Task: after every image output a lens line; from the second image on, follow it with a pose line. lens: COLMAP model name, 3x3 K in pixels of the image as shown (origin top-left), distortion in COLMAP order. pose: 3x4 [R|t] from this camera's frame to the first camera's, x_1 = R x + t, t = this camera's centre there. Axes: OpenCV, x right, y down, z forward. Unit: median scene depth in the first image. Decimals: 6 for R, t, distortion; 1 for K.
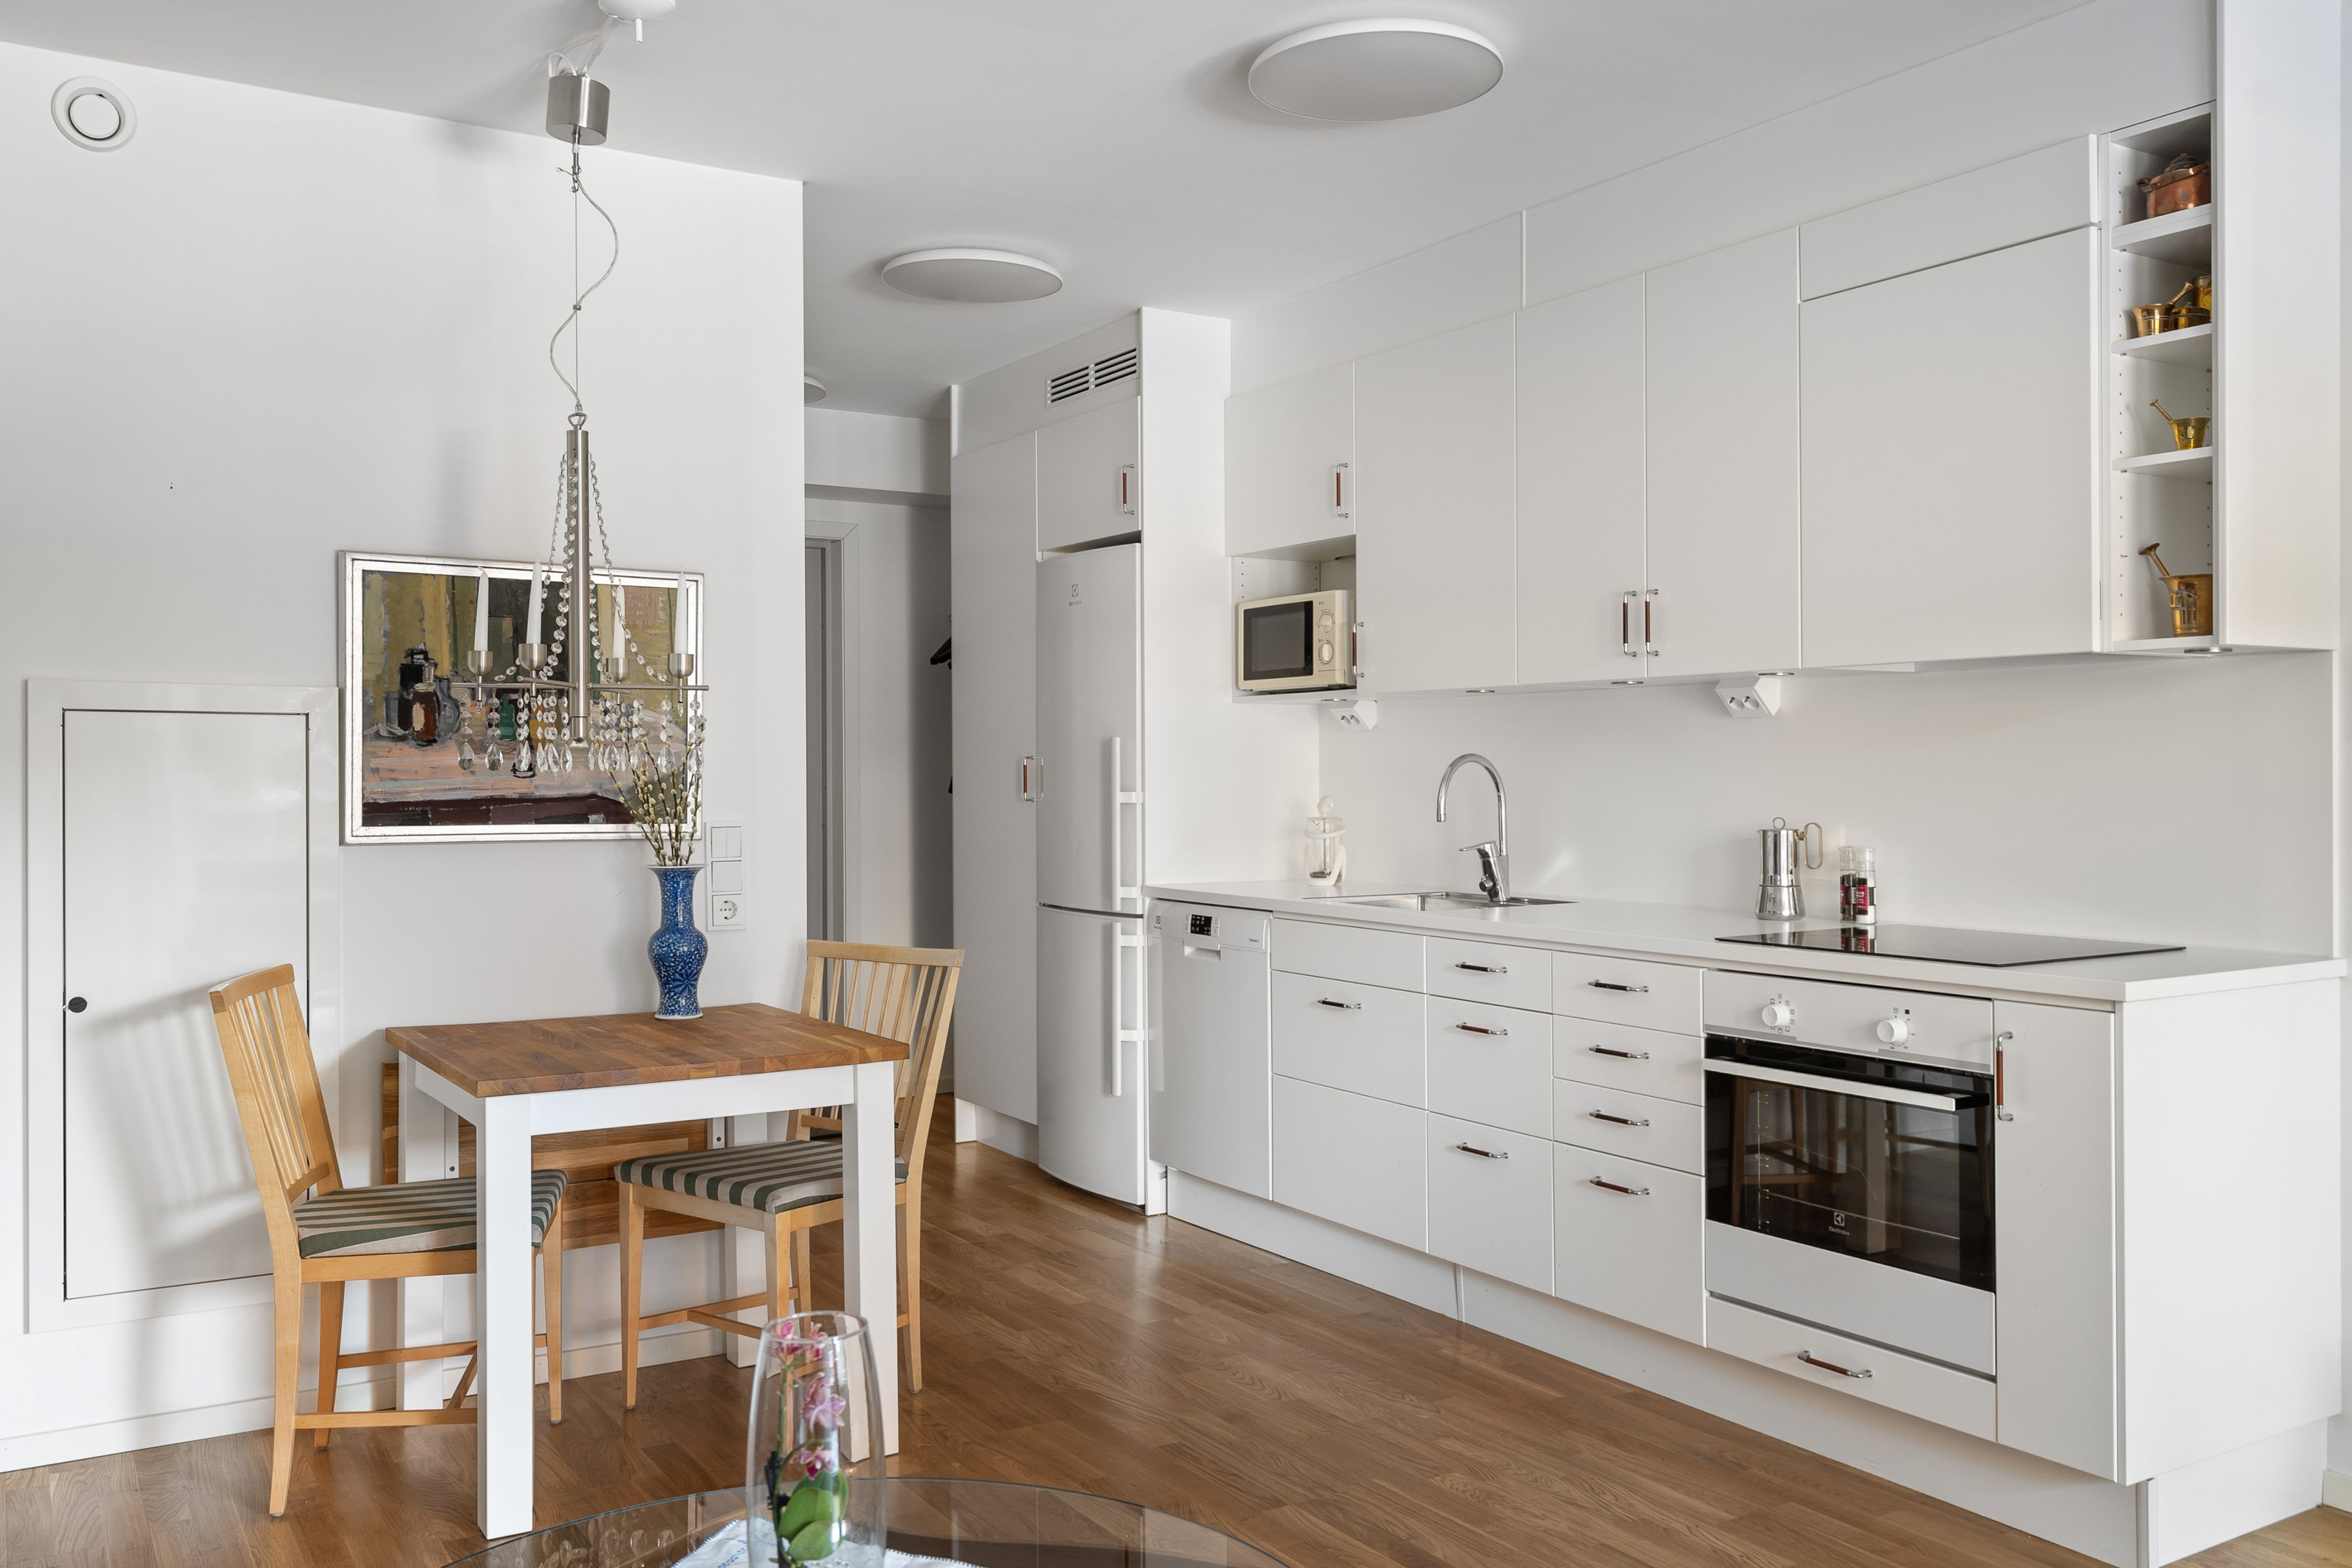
lens RADIAL K [[1921.3, 0, 1178.4], [0, 1921.3, 771.9], [0, 0, 1]] dist [0.011369, 0.006613]
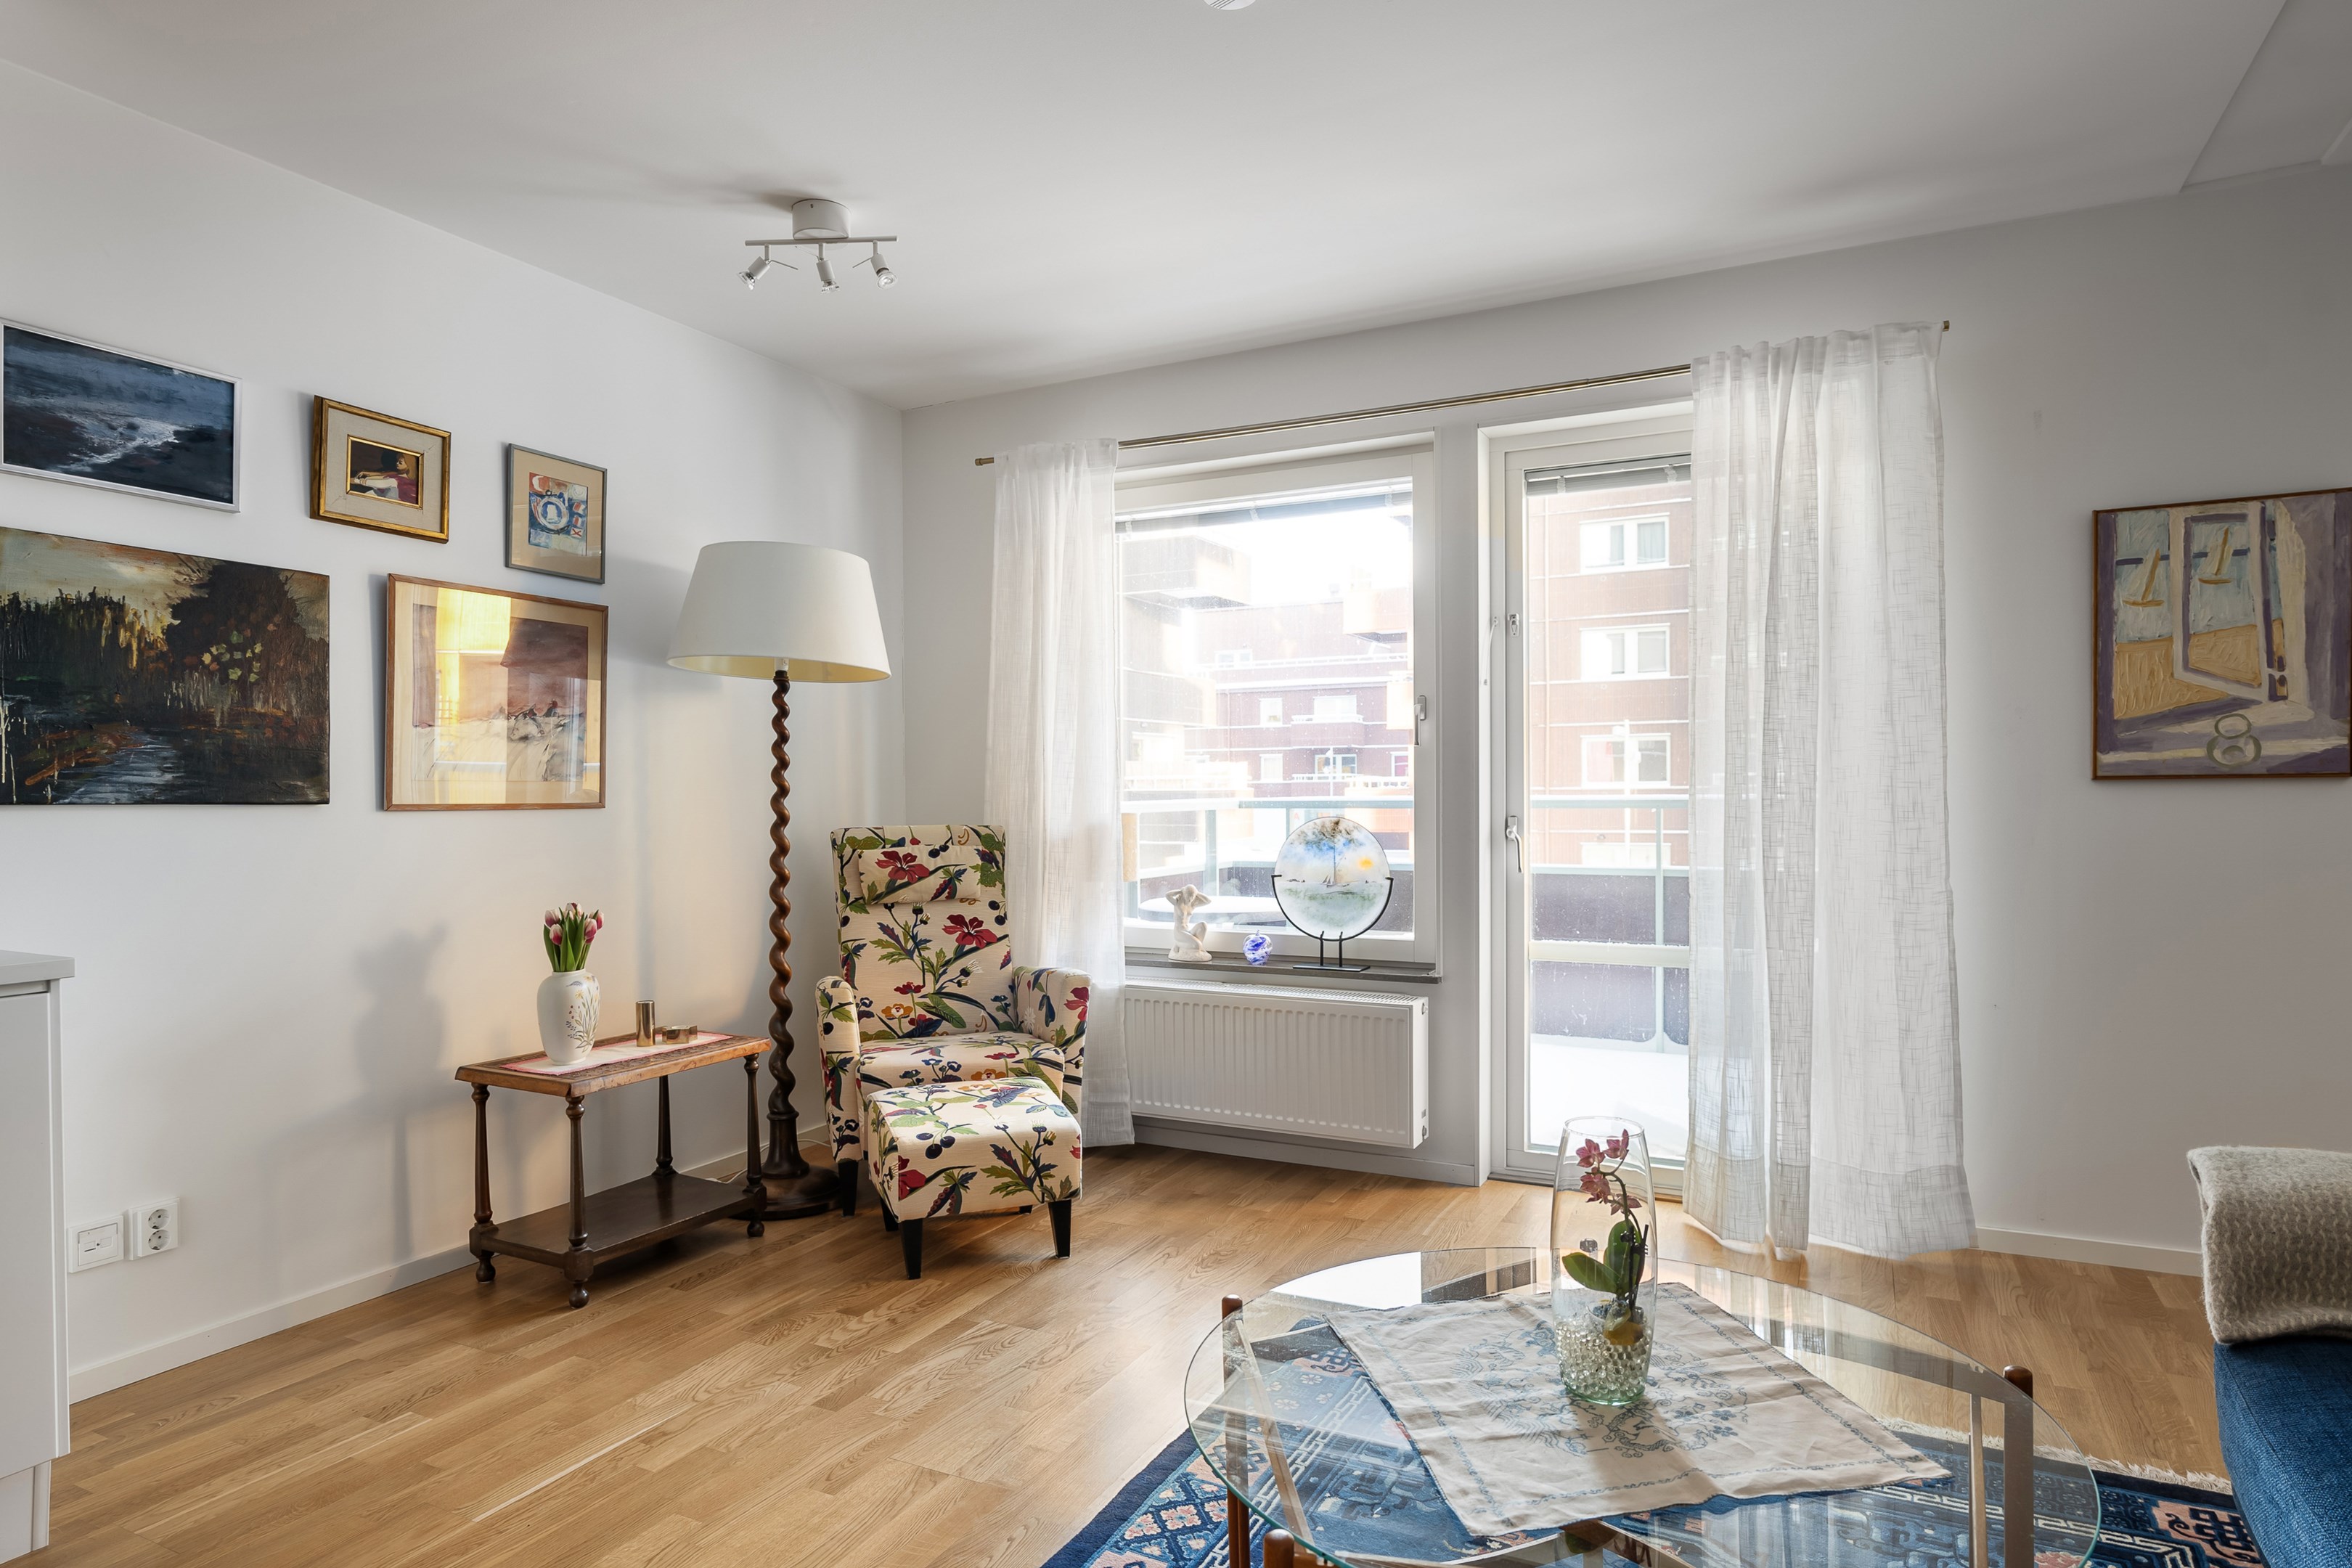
lens RADIAL K [[1364.7, 0, 1170.8], [0, 1364.7, 800.7], [0, 0, 1]] dist [-0.004332, 0.007818]
pose [[-0.508721, -0.003913, 0.860922, -0.302834], [0.008572, 0.999917, 0.009610, 0.016945], [-0.860889, 0.012268, -0.508646, 0.616147]]
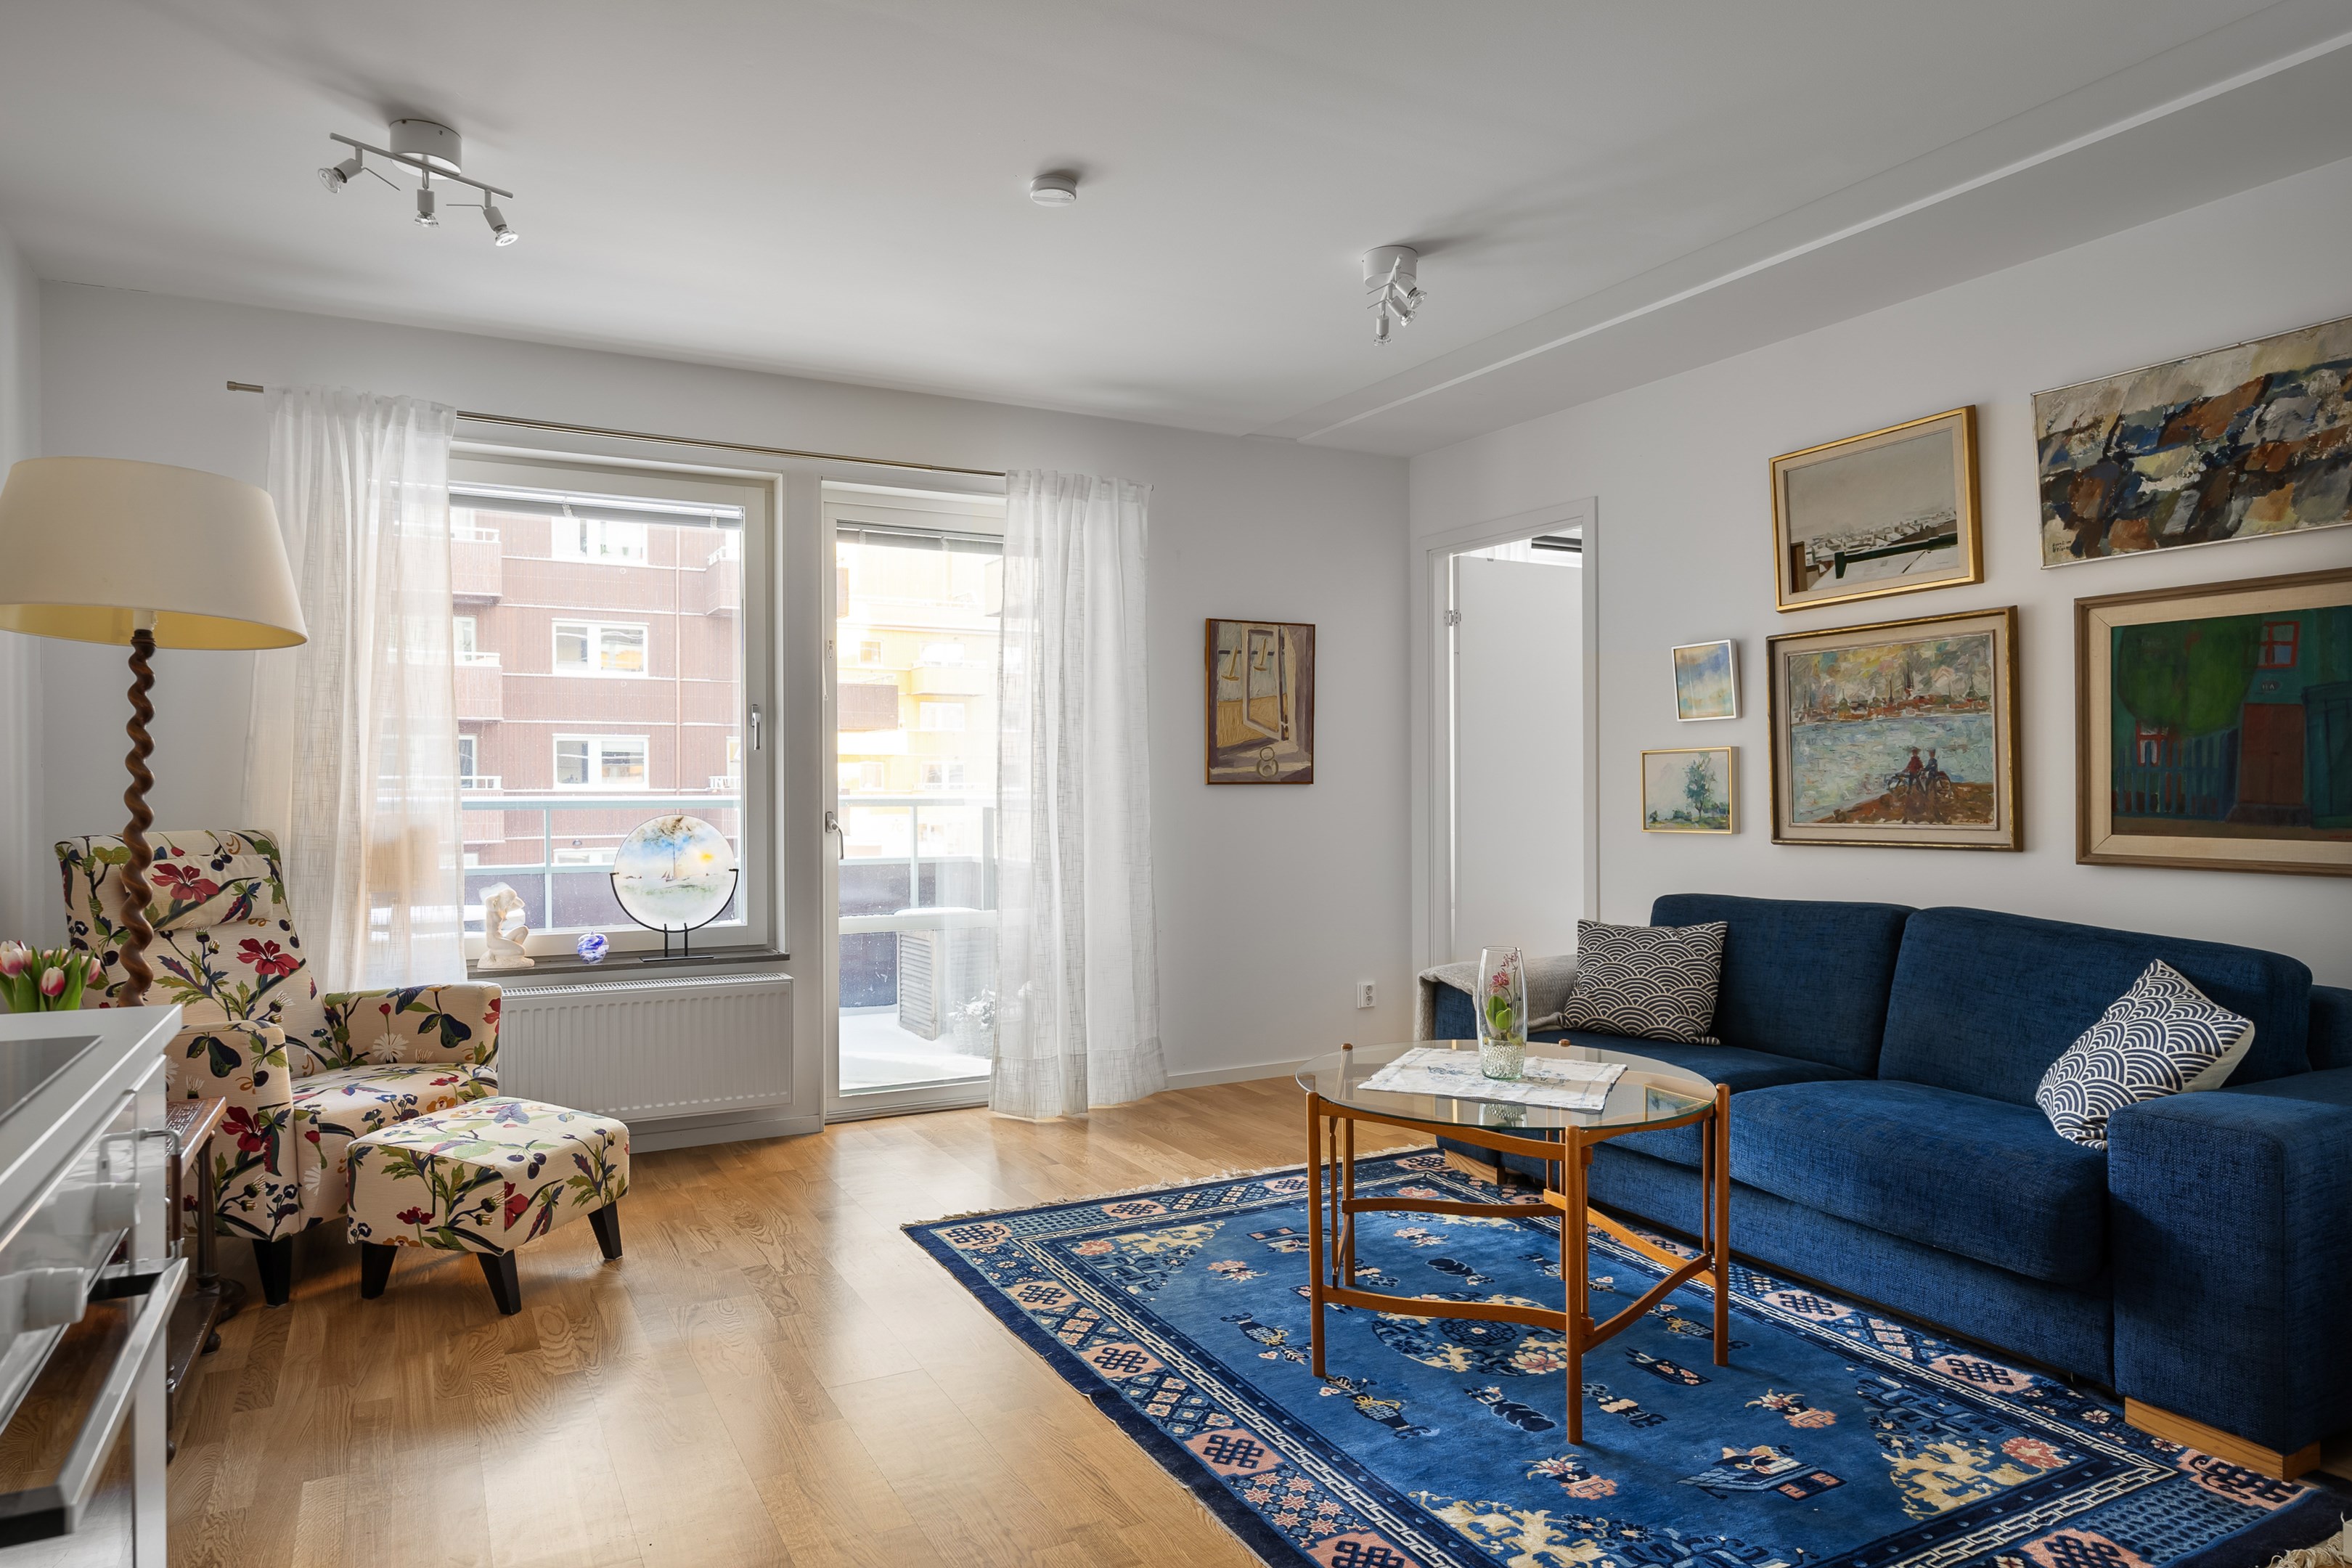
lens RADIAL K [[1423.6, 0, 1178.9], [0, 1423.6, 772.6], [0, 0, 1]] dist [-0.000042, 0.000903]
pose [[-0.997767, 0.002625, 0.066743, 0.047944], [0.002018, 0.999956, -0.009161, 0.017973], [-0.066765, -0.009006, -0.997728, 1.090380]]
